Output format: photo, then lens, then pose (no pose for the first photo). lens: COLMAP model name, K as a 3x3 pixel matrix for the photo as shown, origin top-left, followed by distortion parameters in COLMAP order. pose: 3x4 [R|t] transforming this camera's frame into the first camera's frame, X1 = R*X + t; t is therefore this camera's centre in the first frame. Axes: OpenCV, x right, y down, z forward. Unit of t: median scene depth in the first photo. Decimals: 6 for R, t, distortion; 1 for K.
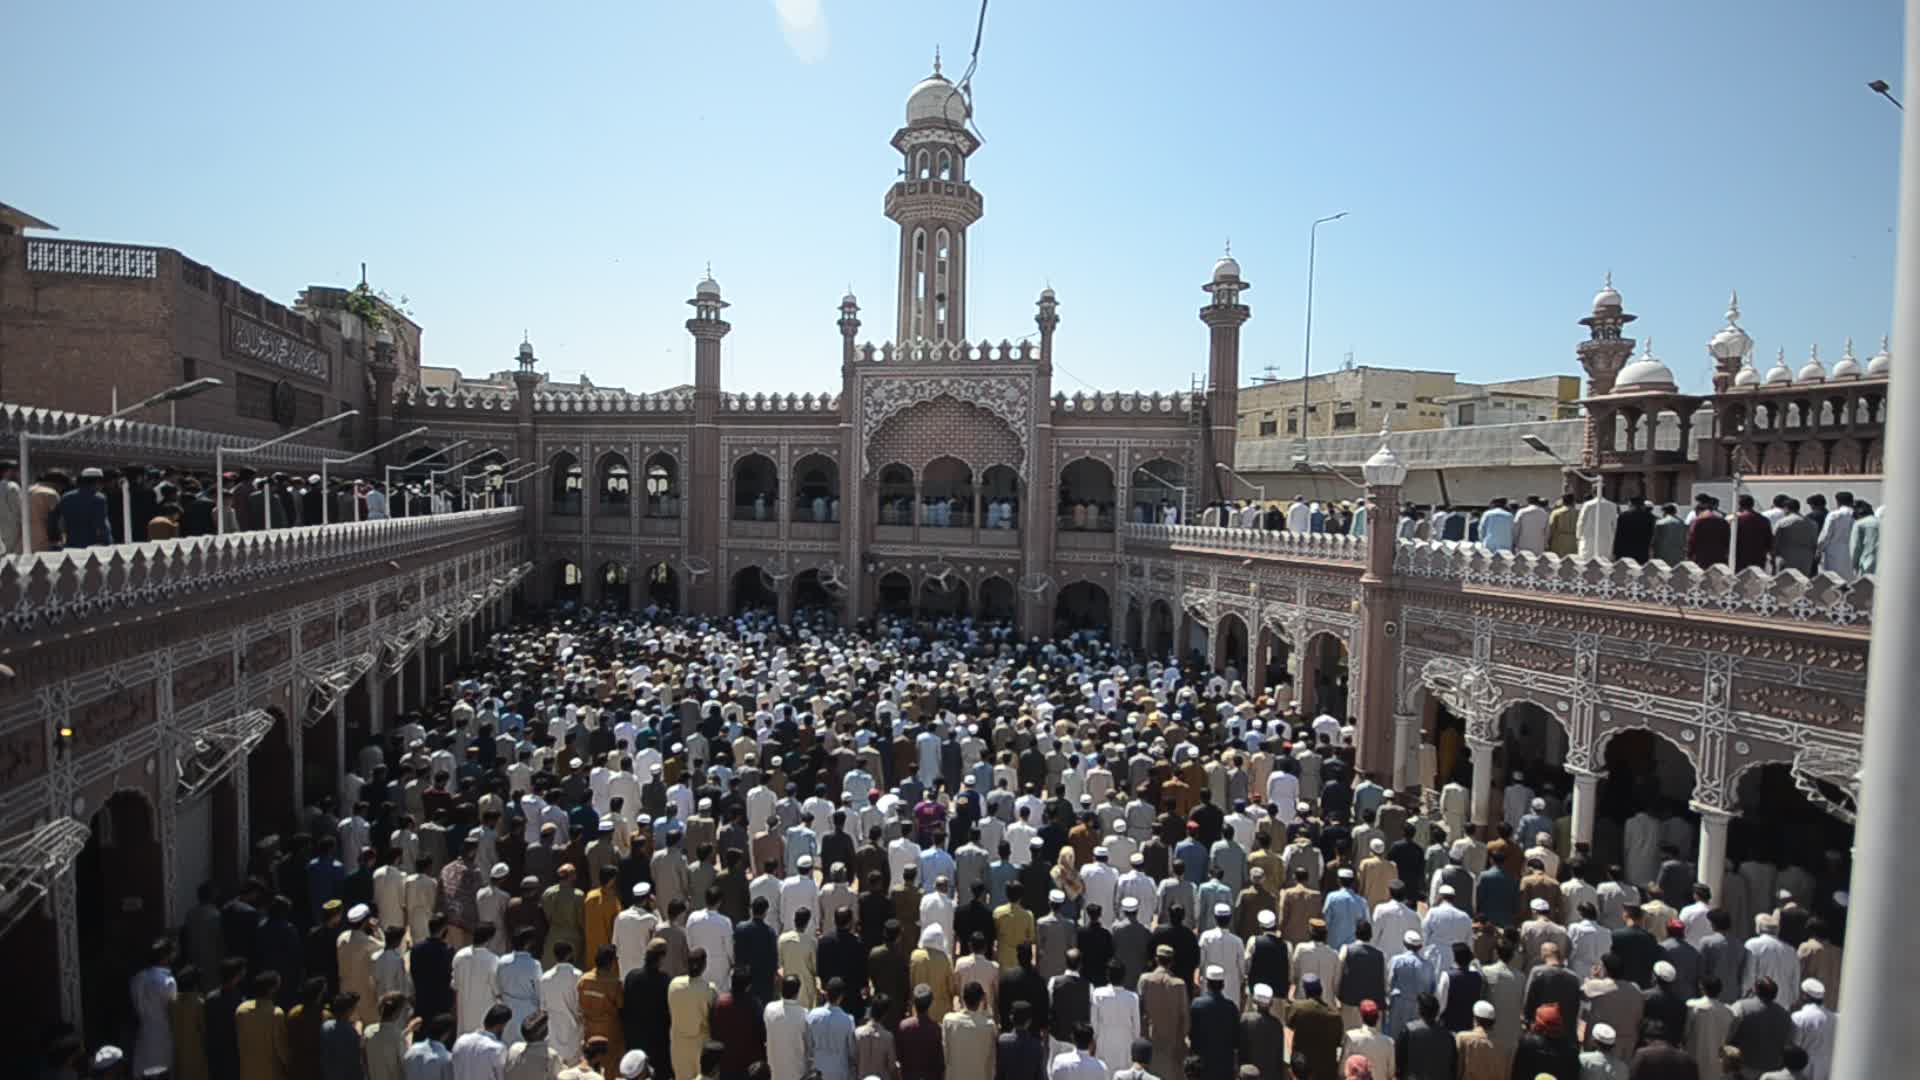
lens RADIAL K [[865.4, 0, 968.3], [0, 865.4, 550.0], [0, 0, 1]] dist [-0.001695, -0.000290]
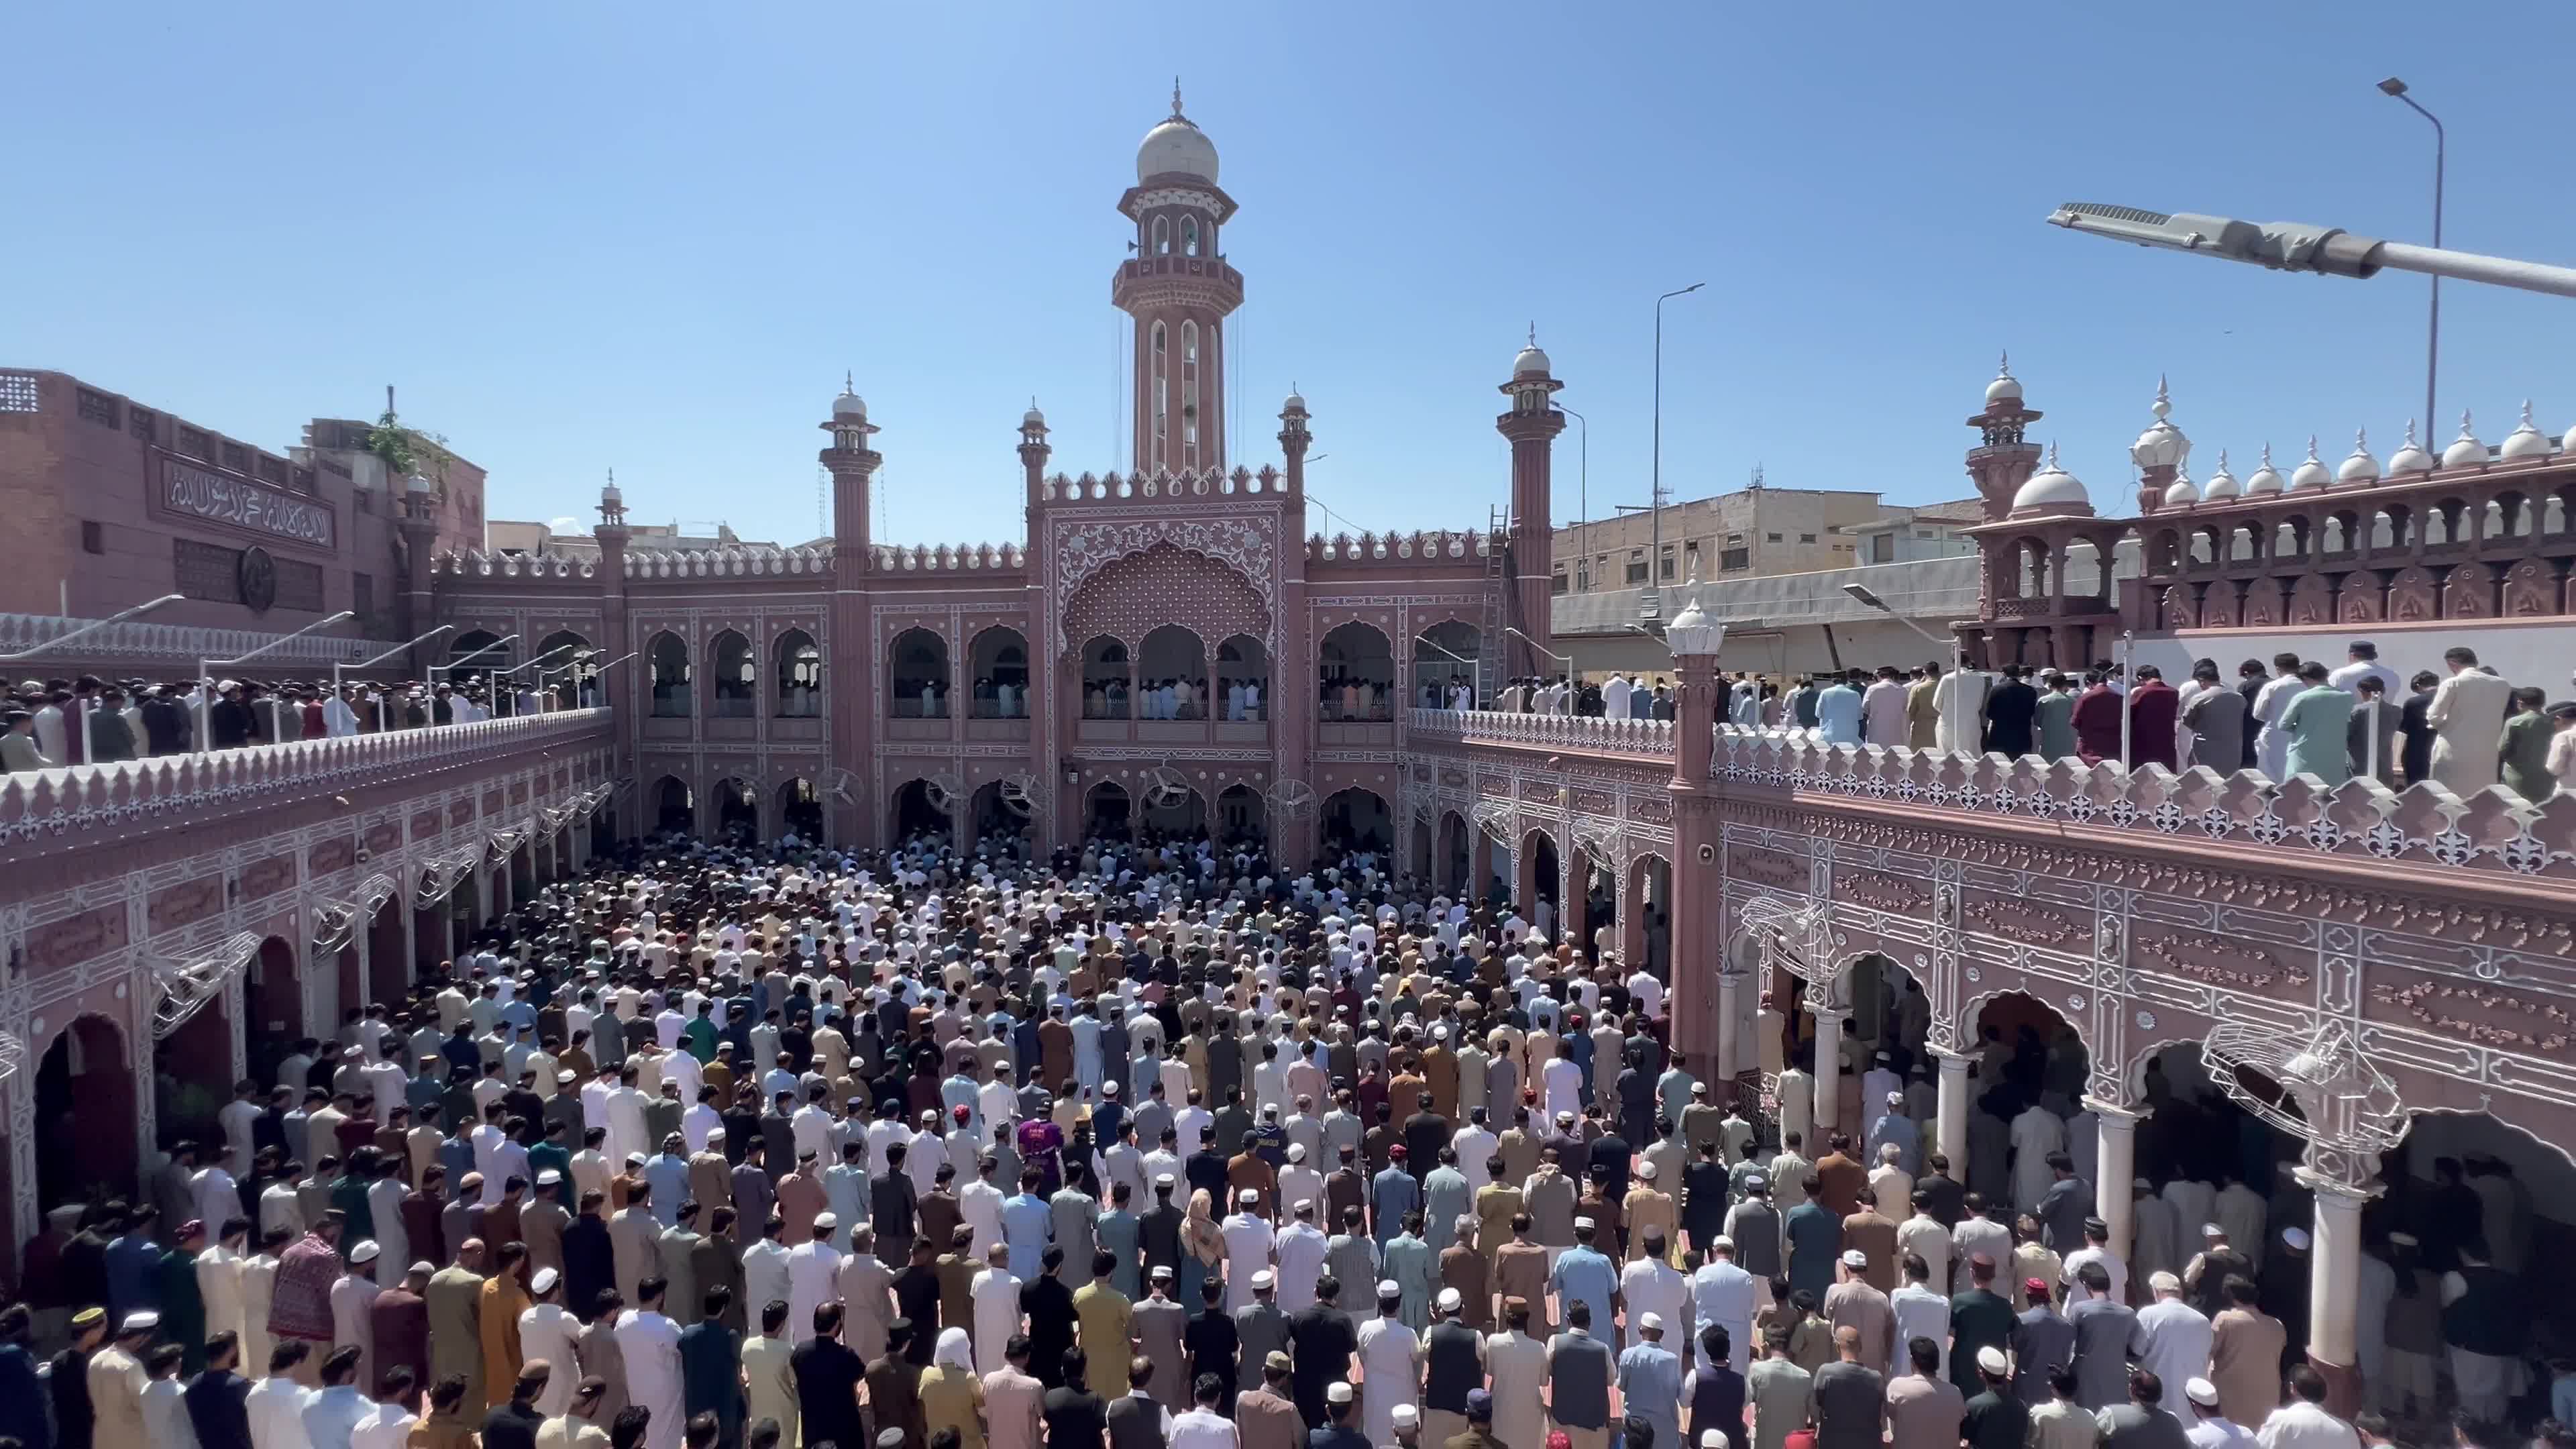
lens RADIAL K [[1141.3, 0, 1283.6], [0, 1141.3, 726.5], [0, 0, 1]] dist [-0.001852, 0.000618]
pose [[0.999606, -0.027696, 0.004464, 0.143422], [0.027752, 0.999531, -0.012967, -0.012861], [-0.004103, 0.013085, 0.999906, 0.053248]]
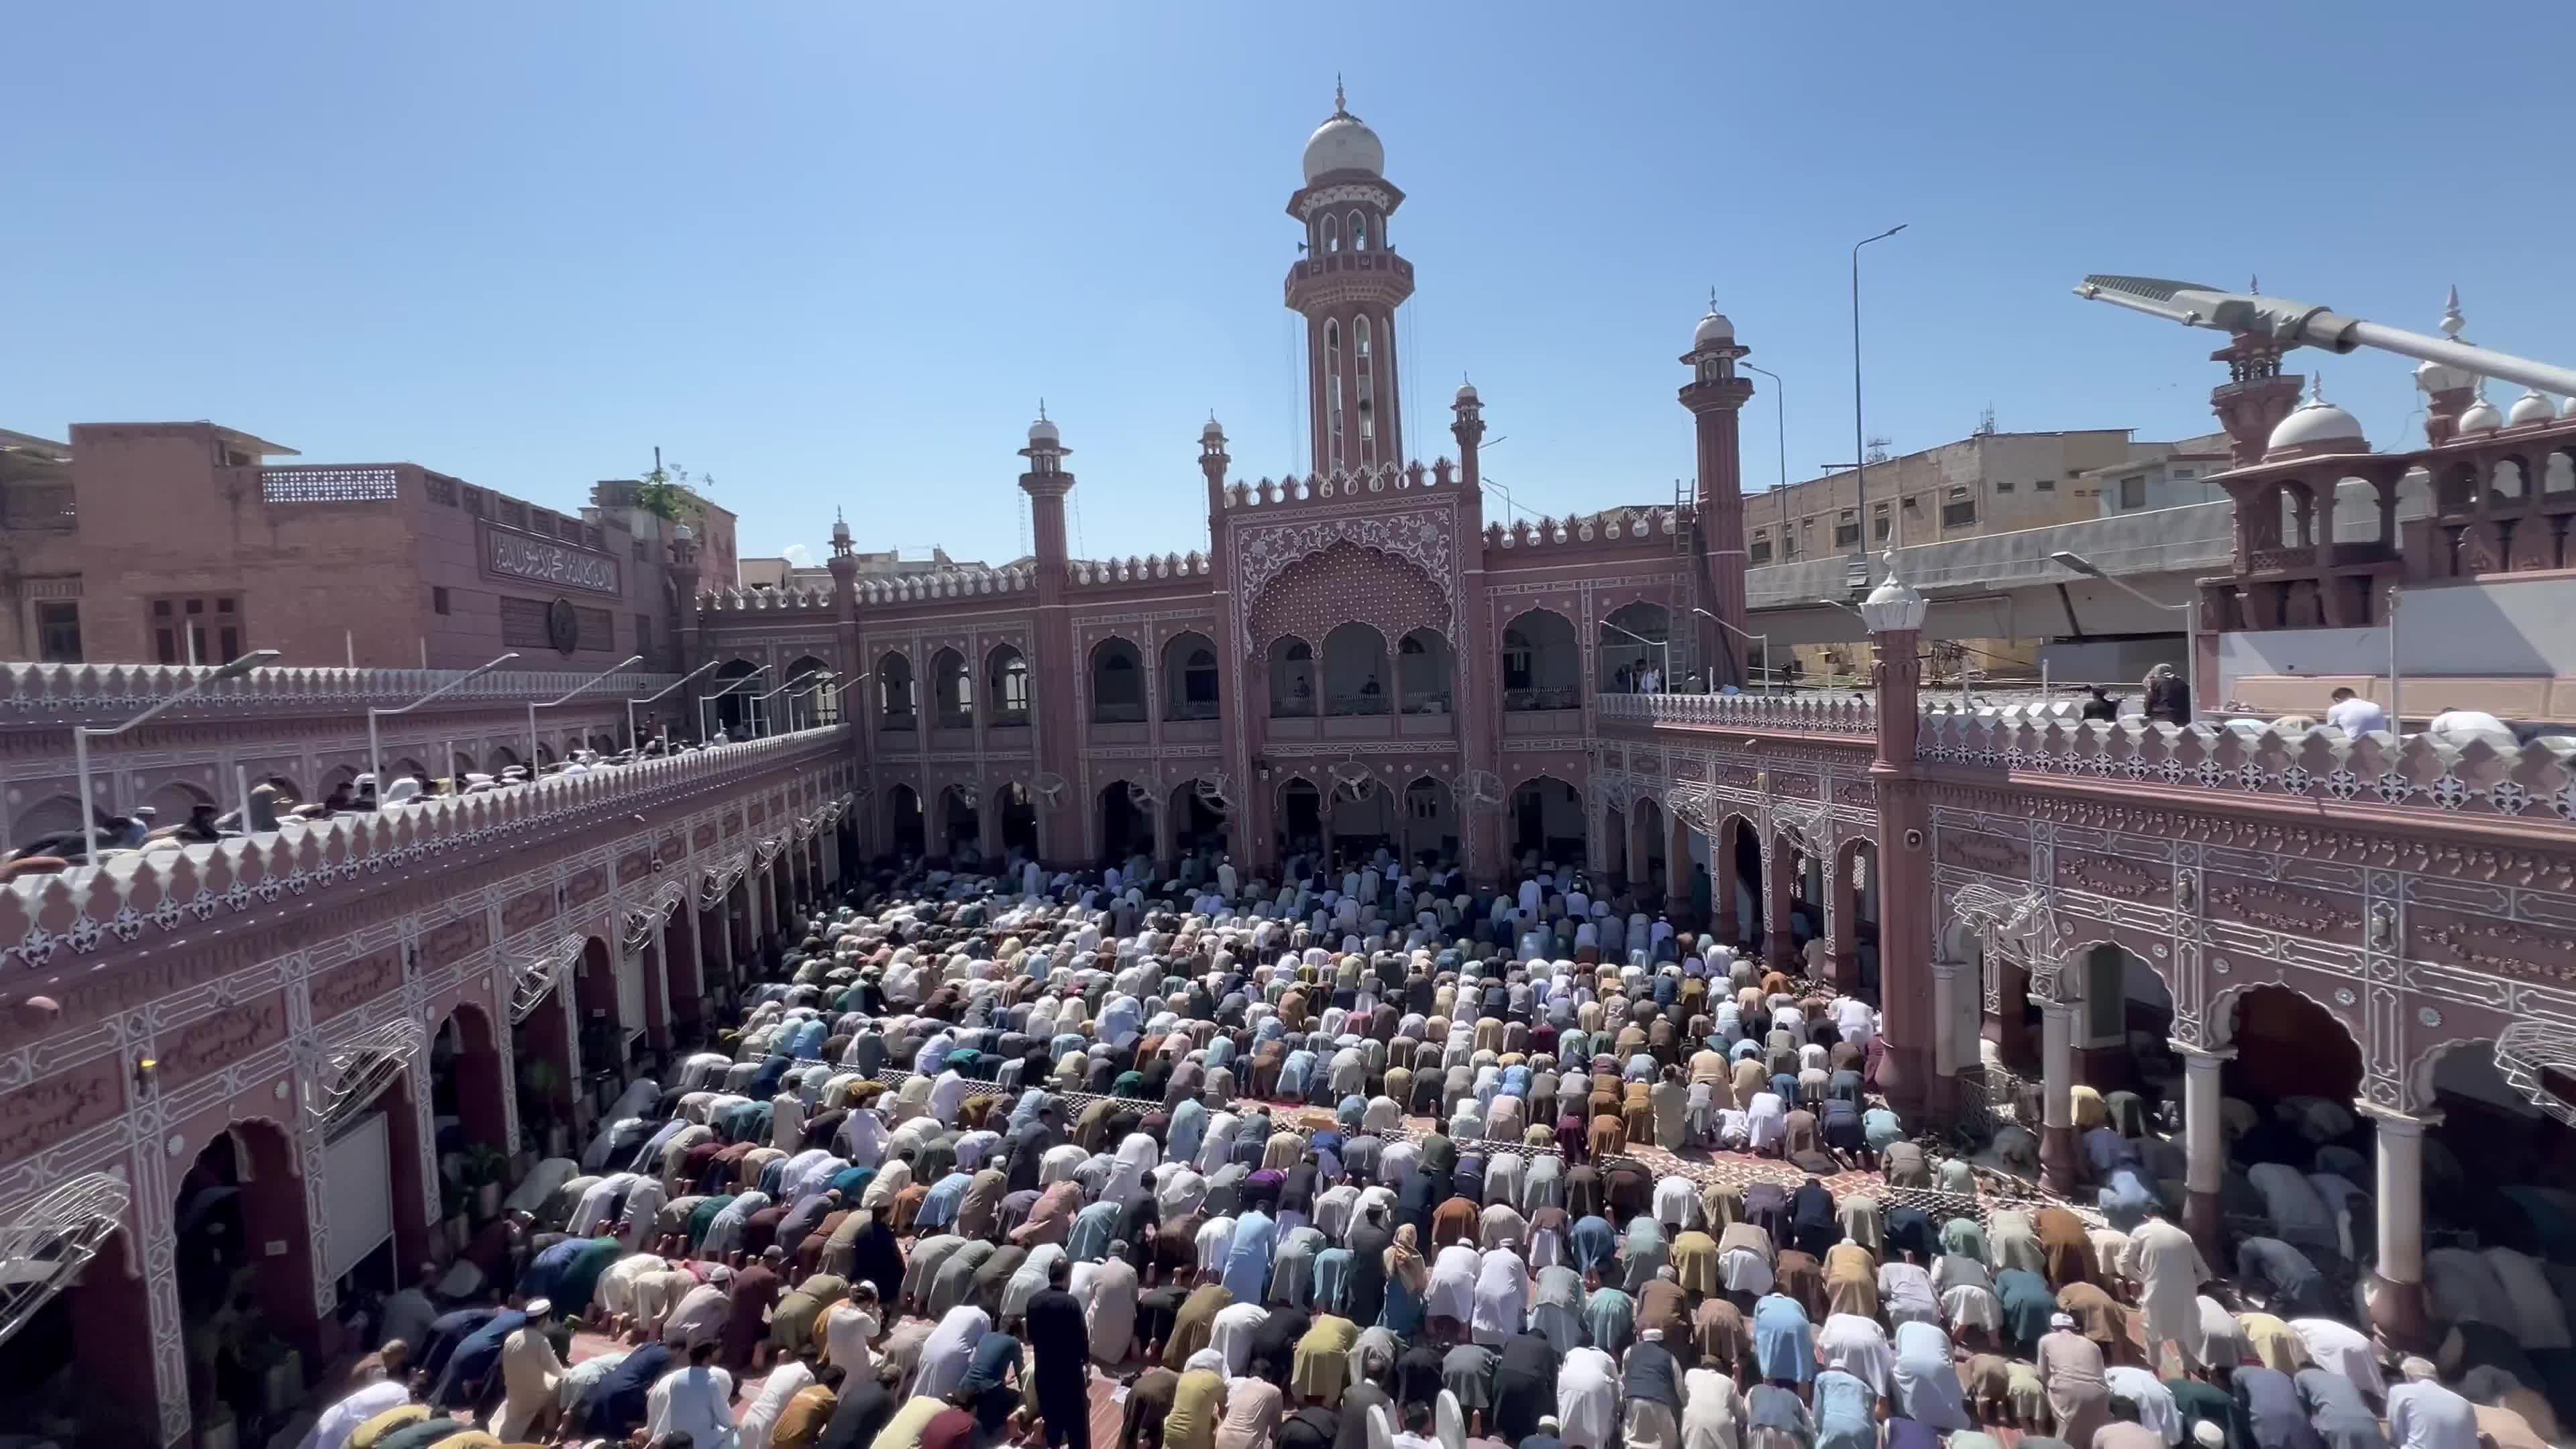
lens RADIAL K [[1140.9, 0, 1278.2], [0, 1140.9, 726.7], [0, 0, 1]] dist [-0.001776, 0.000825]
pose [[0.983704, -0.066429, -0.167072, 0.157702], [0.065489, 0.997791, -0.011140, -0.022195], [0.167443, 0.000017, 0.985882, 0.023516]]
